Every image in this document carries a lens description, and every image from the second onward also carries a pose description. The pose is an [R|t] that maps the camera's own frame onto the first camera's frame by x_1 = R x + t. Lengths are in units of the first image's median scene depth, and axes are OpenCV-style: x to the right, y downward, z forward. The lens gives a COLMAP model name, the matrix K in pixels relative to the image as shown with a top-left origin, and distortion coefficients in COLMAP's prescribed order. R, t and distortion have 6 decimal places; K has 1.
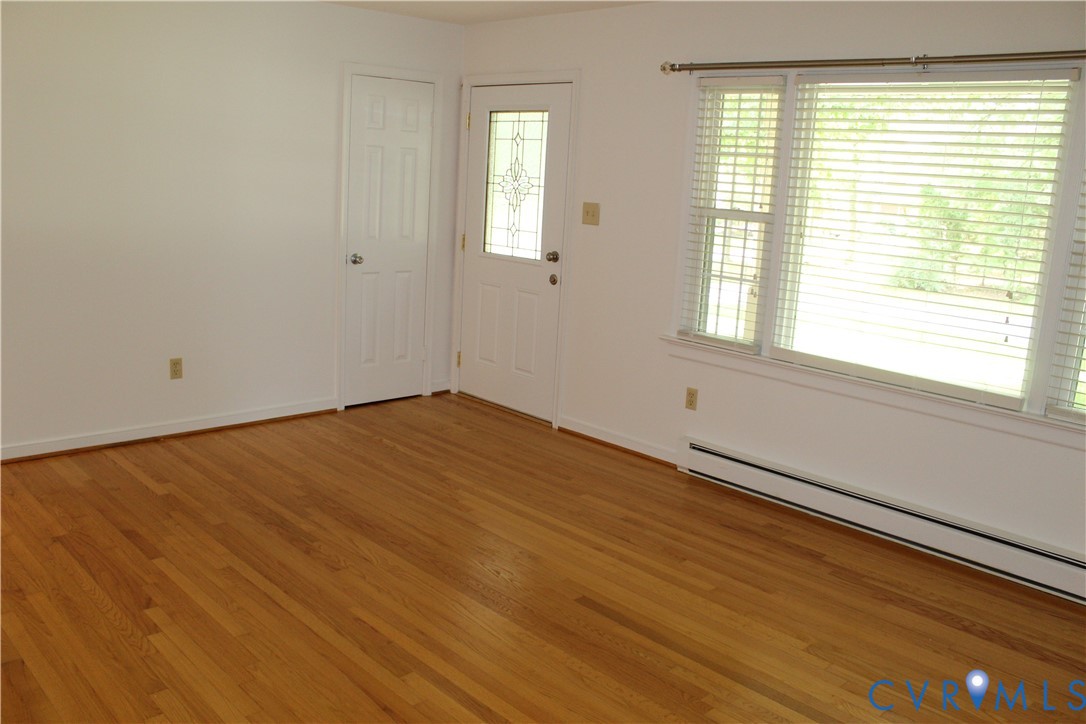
lens RADIAL K [[905.3, 0, 539.8], [0, 905.3, 357.6], [0, 0, 1]] dist [-0.169153, 0.151500]
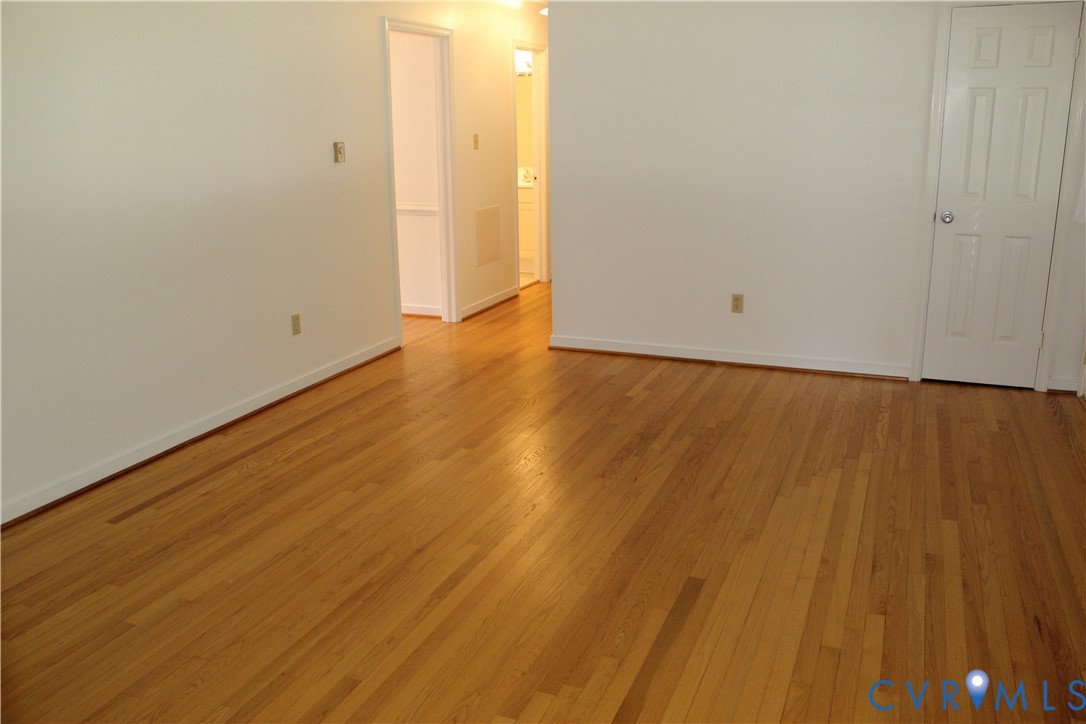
lens RADIAL K [[905.3, 0, 539.8], [0, 905.3, 357.6], [0, 0, 1]] dist [-0.169153, 0.151500]
pose [[0.399231, 0.173506, -0.900283, 0.550404], [-0.149222, 0.981134, 0.122916, -0.024093], [0.904626, 0.085271, 0.417590, 0.346816]]
